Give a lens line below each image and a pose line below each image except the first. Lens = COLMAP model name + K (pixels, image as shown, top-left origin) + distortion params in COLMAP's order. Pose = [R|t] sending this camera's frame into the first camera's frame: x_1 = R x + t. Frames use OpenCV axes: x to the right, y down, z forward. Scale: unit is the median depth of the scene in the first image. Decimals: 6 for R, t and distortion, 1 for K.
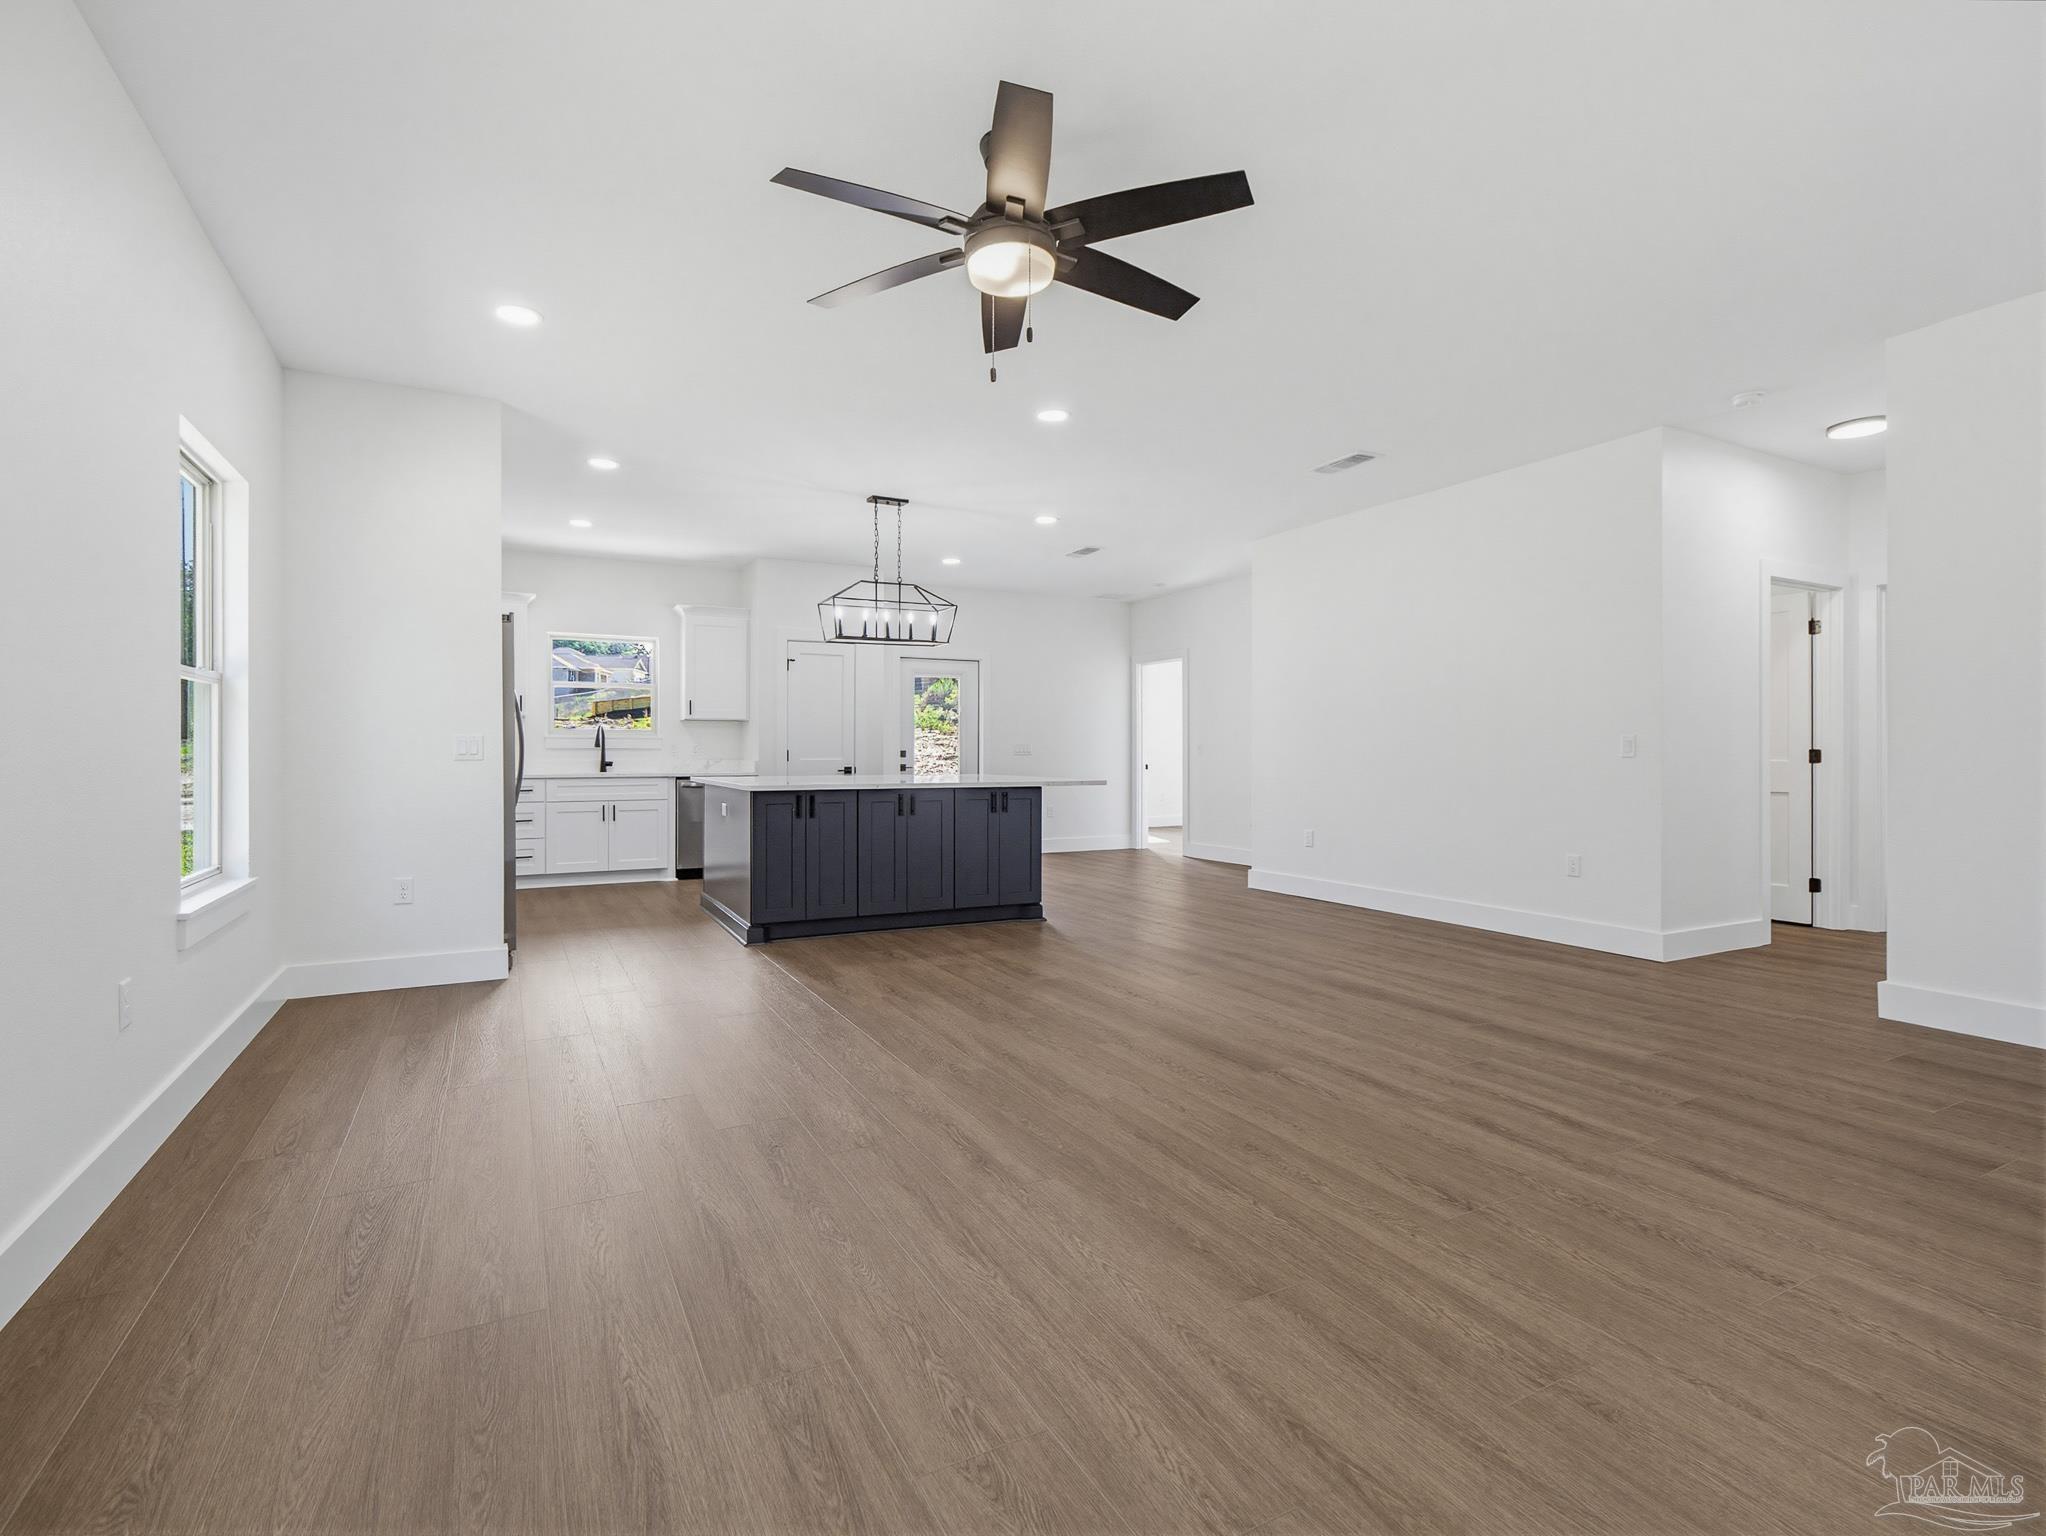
lens RADIAL K [[987.0, 0, 1022.7], [0, 987.0, 751.9], [0, 0, 1]] dist [0.000128, 0.000373]
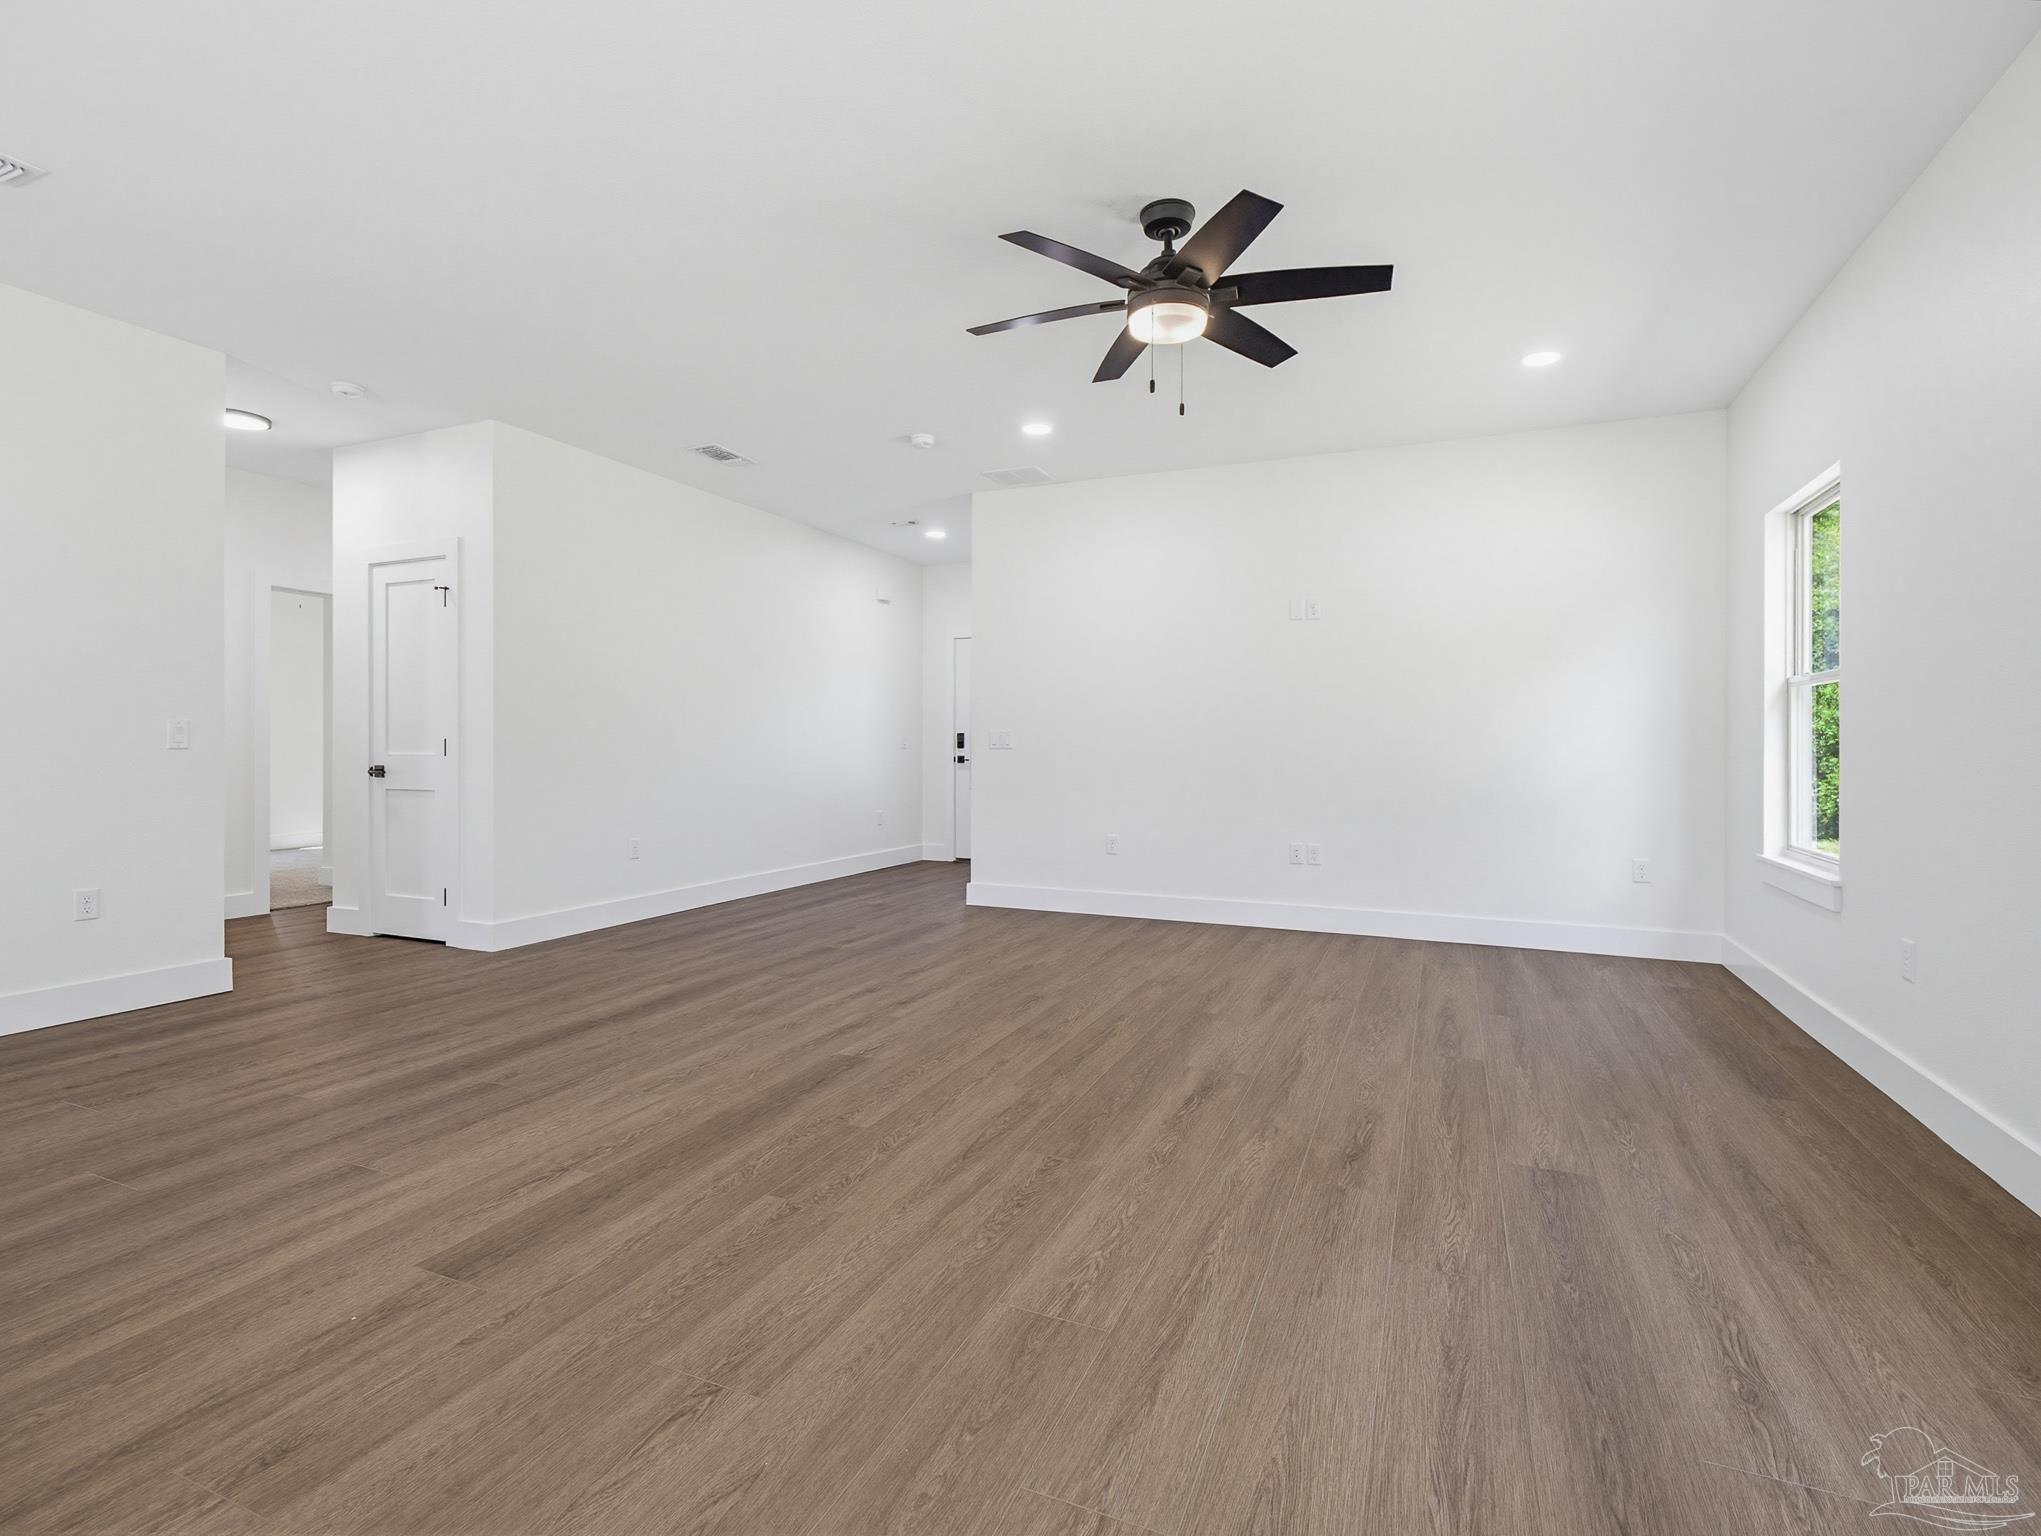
lens RADIAL K [[974.4, 0, 1028.0], [0, 974.4, 744.2], [0, 0, 1]] dist [0.000845, -0.000135]
pose [[-0.629937, -0.001395, 0.776645, -0.329442], [-0.003897, 0.999991, -0.001365, 0.000325], [-0.776636, -0.003887, -0.629937, 0.769328]]
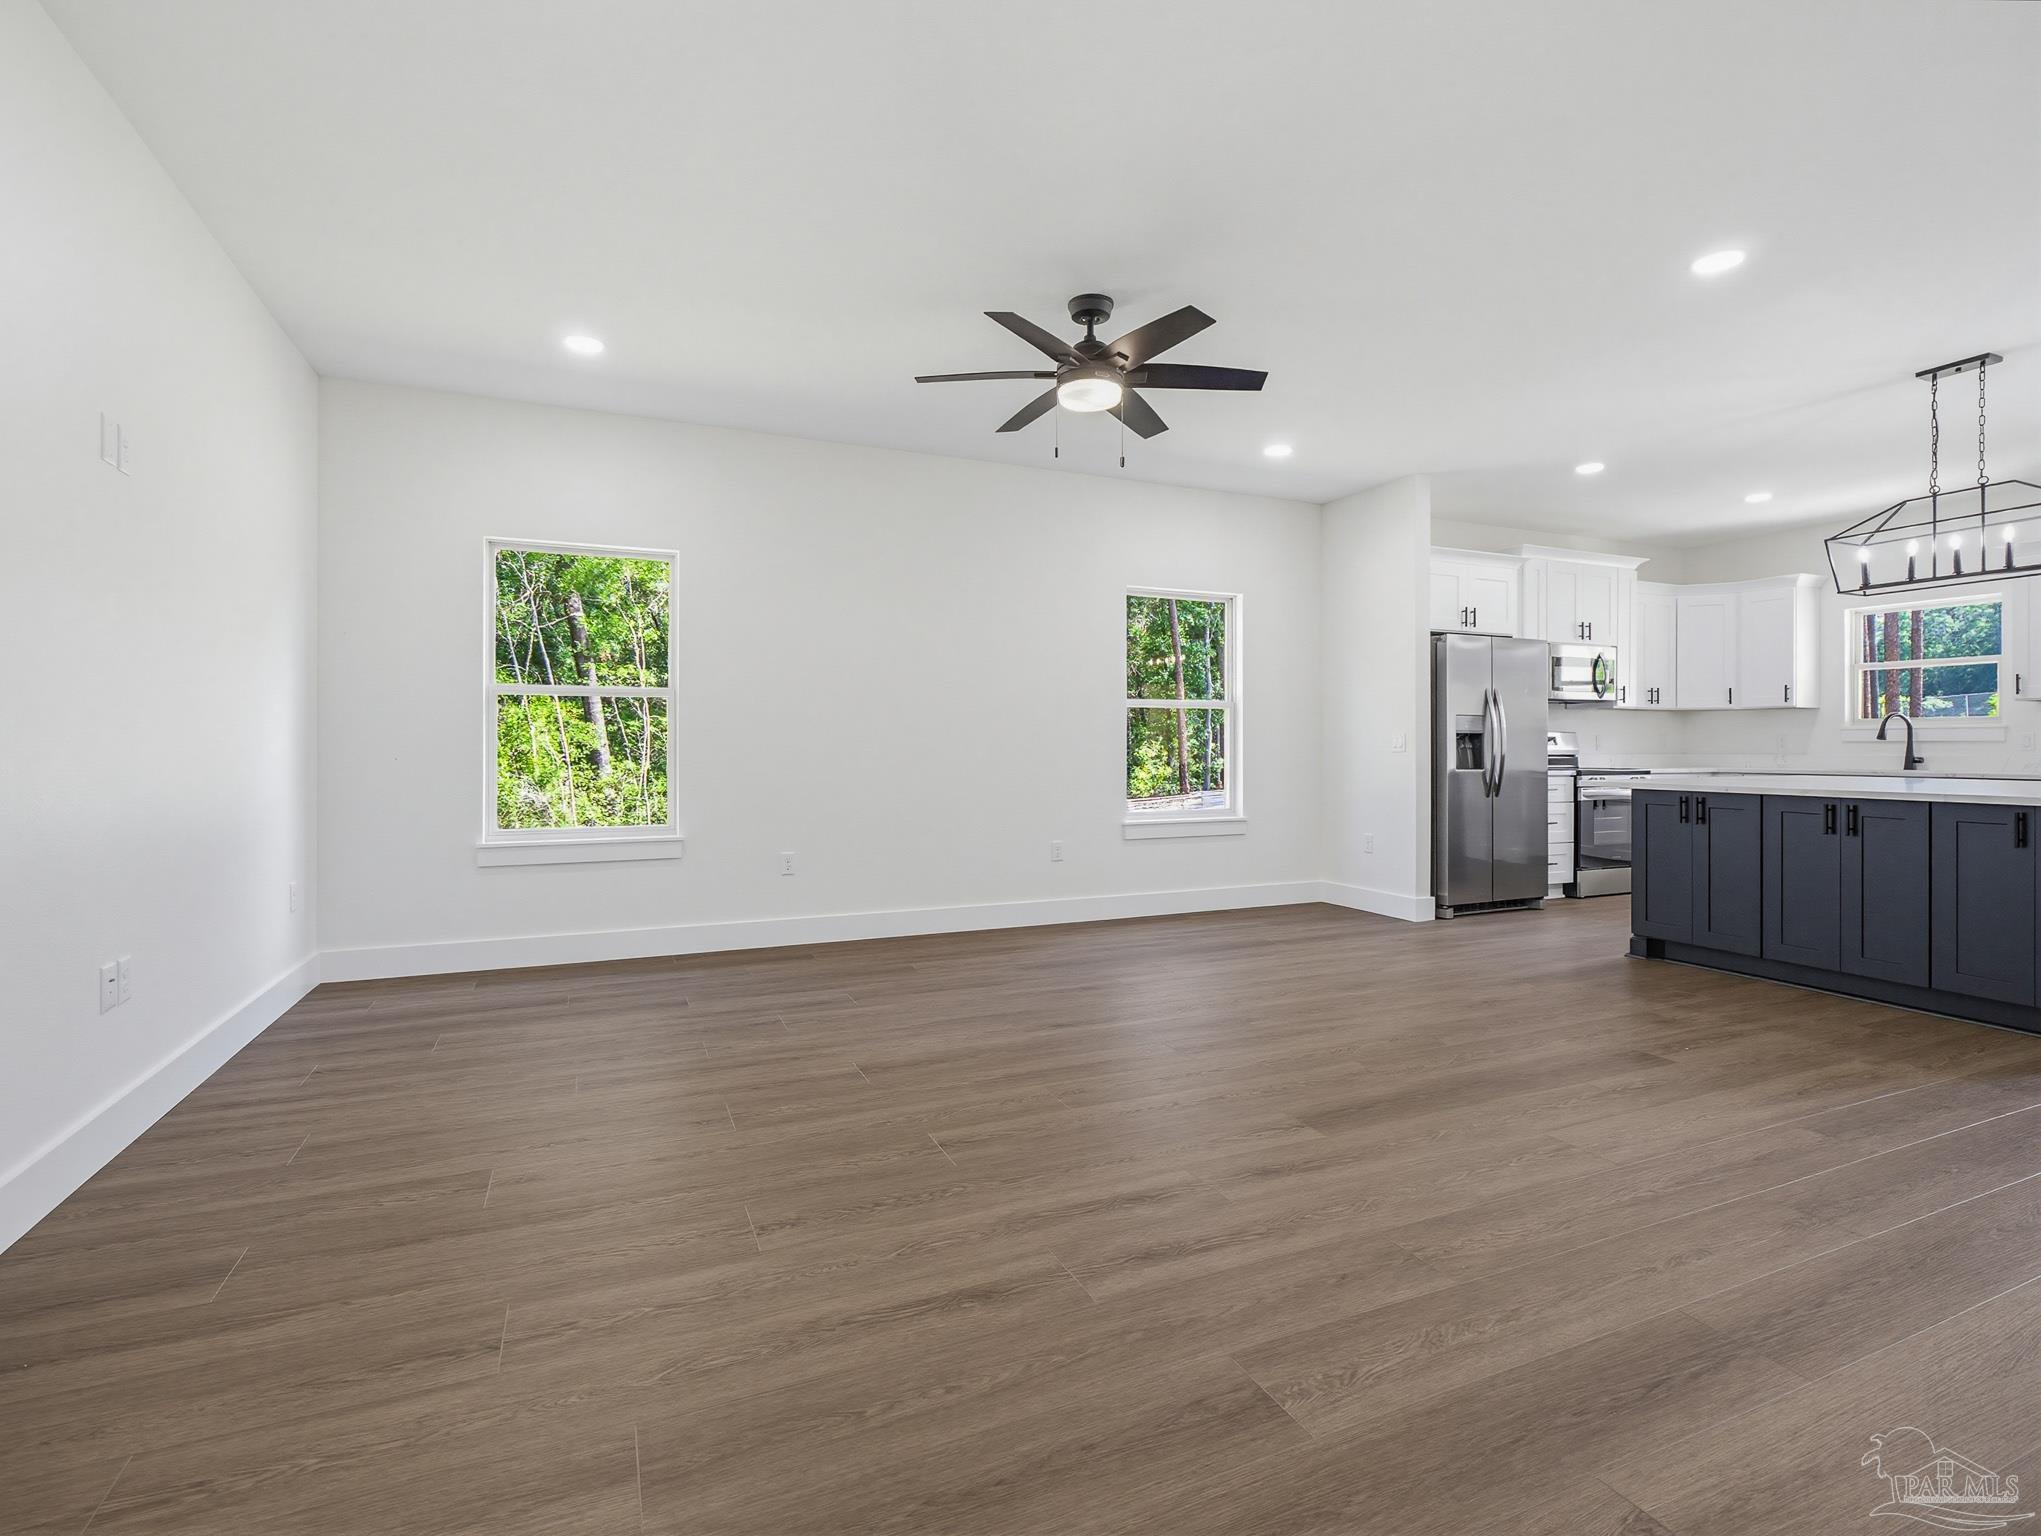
lens RADIAL K [[963.0, 0, 1018.7], [0, 963.0, 752.9], [0, 0, 1]] dist [-0.003299, -0.000342]
pose [[-0.074549, 0.006313, -0.997197, 0.557757], [0.001665, 0.999979, 0.006206, 0.000112], [0.997216, -0.001198, -0.074558, 0.419954]]
